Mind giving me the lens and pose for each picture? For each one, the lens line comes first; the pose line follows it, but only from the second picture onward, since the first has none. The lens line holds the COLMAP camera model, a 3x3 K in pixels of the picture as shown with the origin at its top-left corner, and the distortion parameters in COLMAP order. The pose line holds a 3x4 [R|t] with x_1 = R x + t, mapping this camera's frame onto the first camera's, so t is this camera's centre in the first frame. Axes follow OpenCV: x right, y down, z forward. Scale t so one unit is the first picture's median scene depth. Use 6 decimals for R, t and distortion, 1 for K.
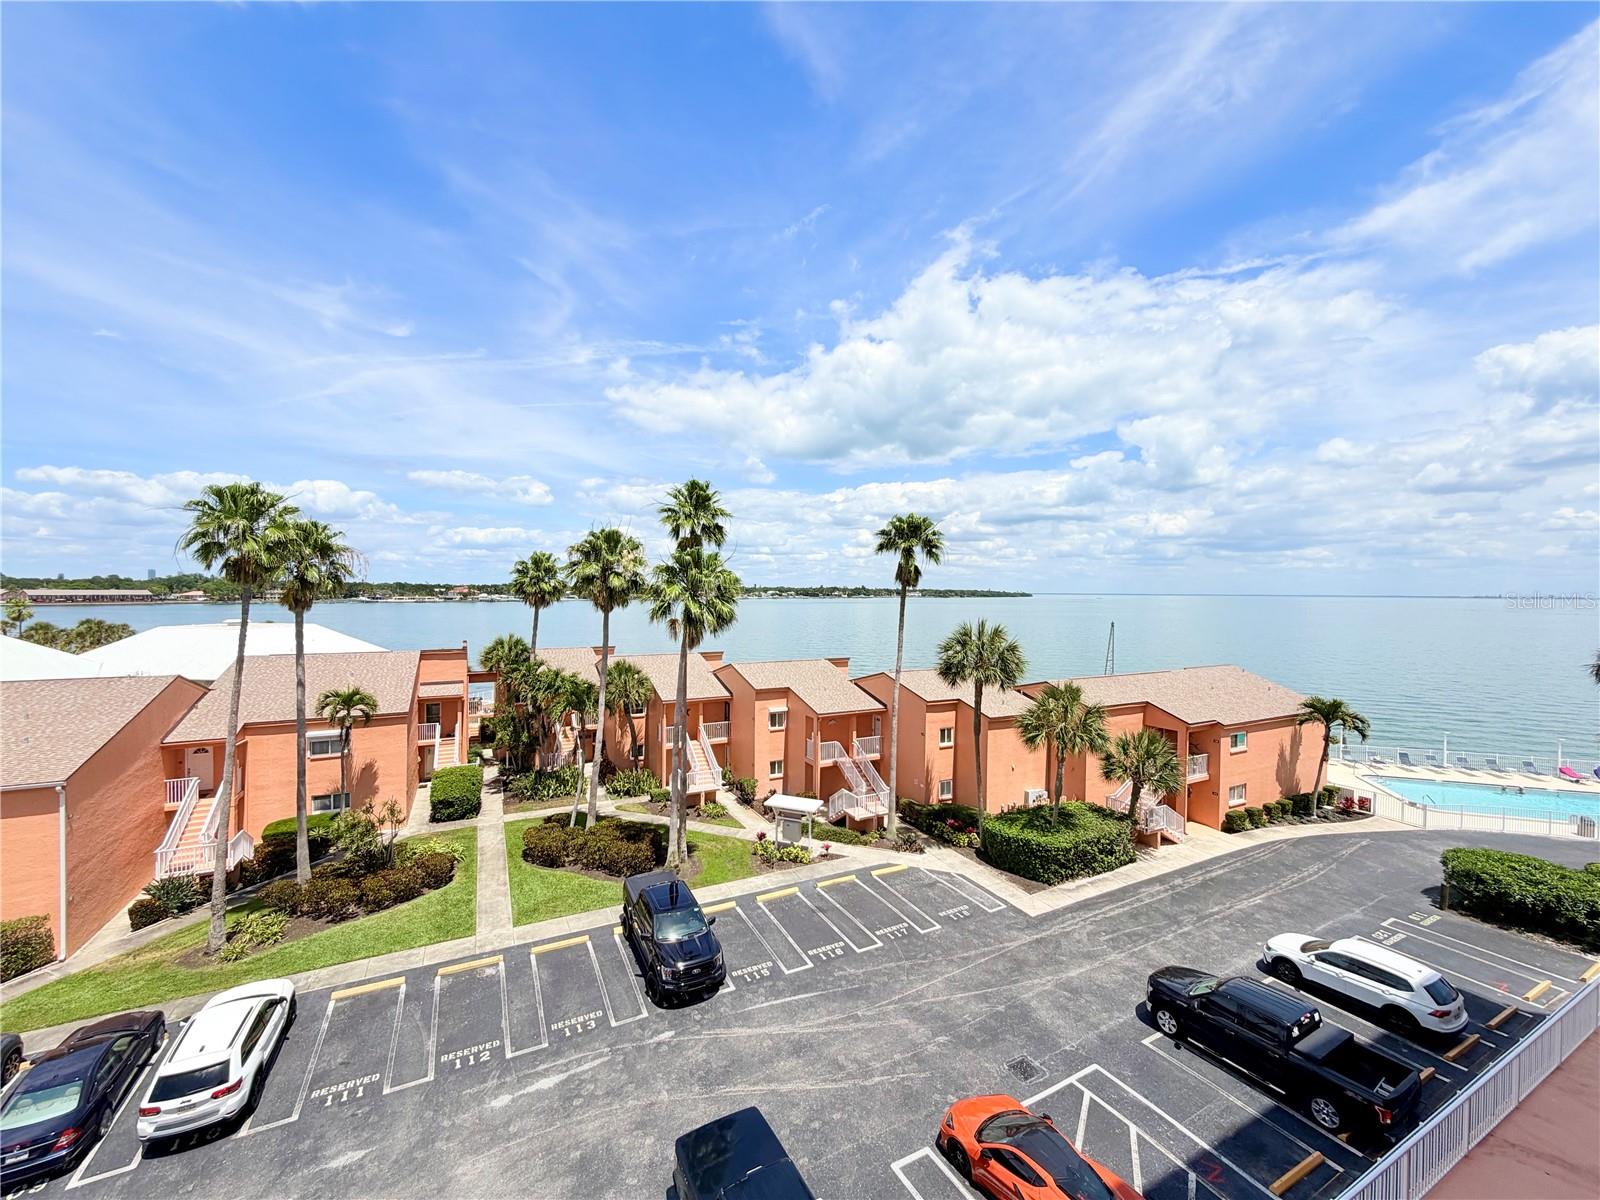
lens RADIAL K [[639.2, 0, 808.8], [0, 639.2, 601.4], [0, 0, 1]] dist [-0.001543, 0.000616]
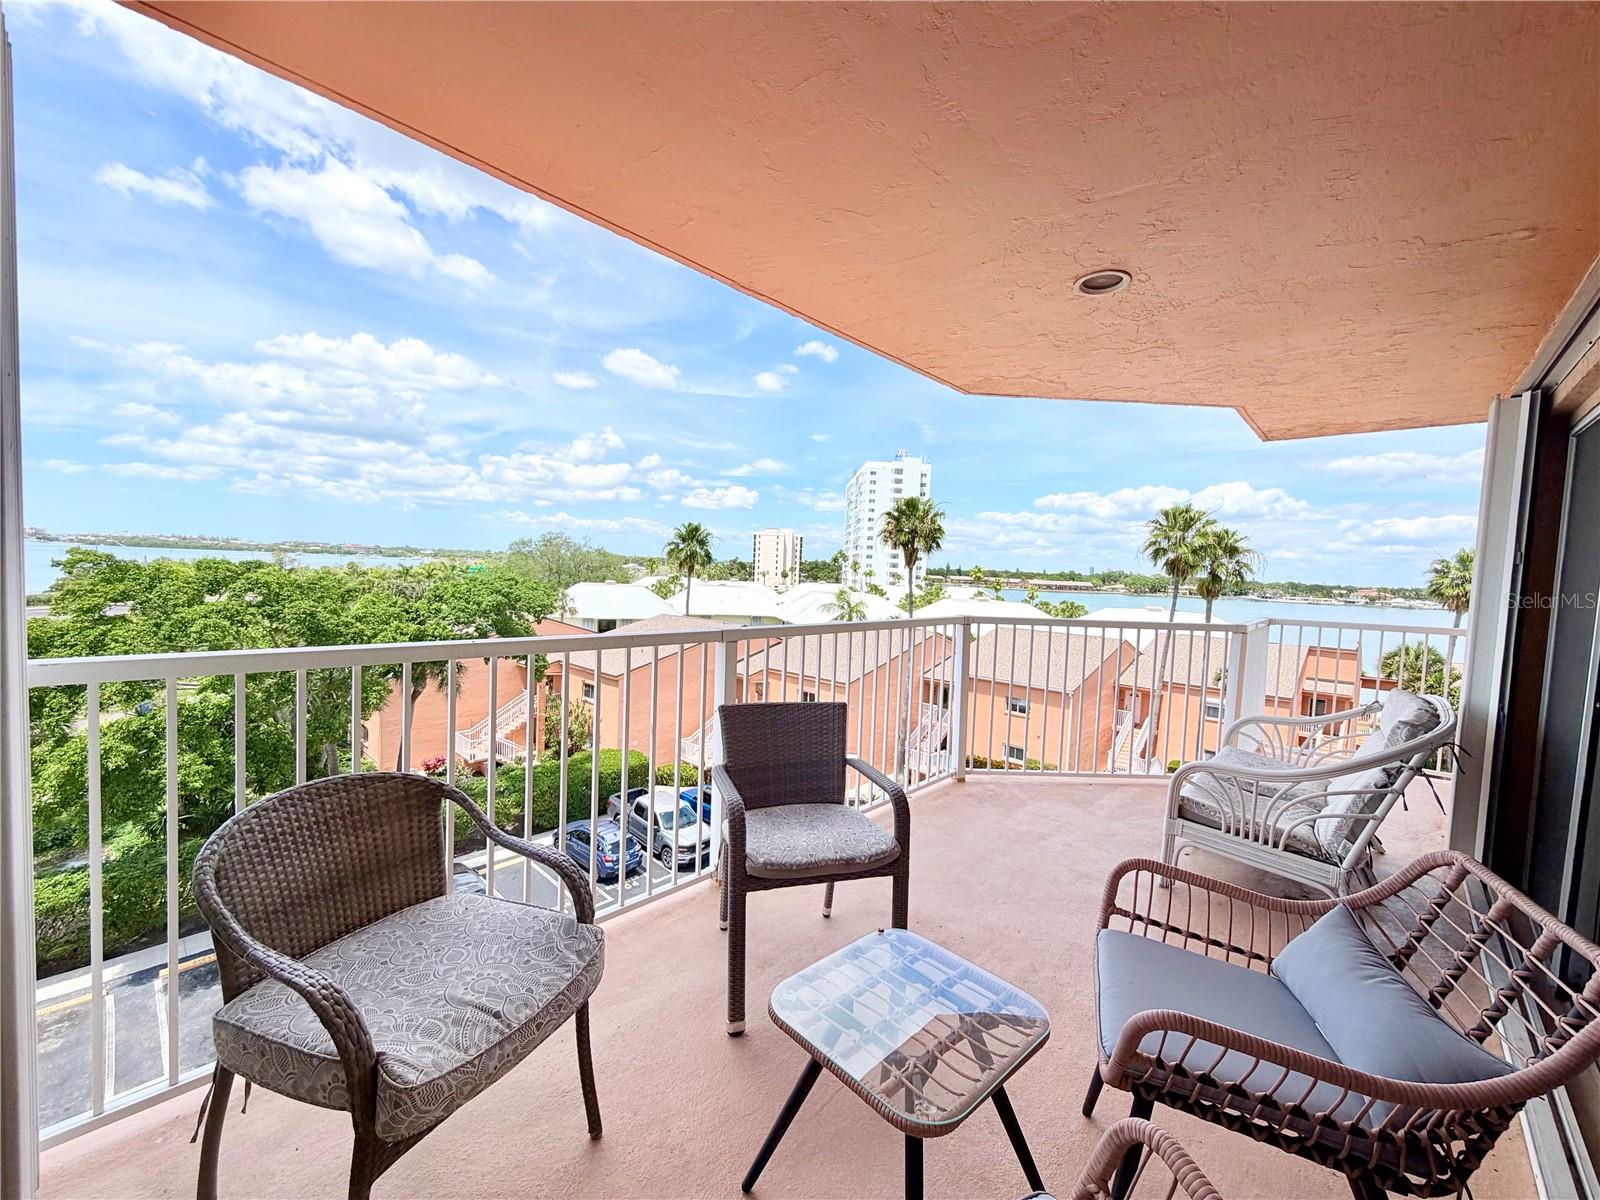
lens RADIAL K [[640.7, 0, 806.2], [0, 640.7, 599.6], [0, 0, 1]] dist [-0.000856, 0.000767]
pose [[0.338318, 0.053305, -0.939521, 0.132015], [-0.054752, 0.997818, 0.036897, 0.011892], [0.939438, 0.038958, 0.340498, -0.190642]]
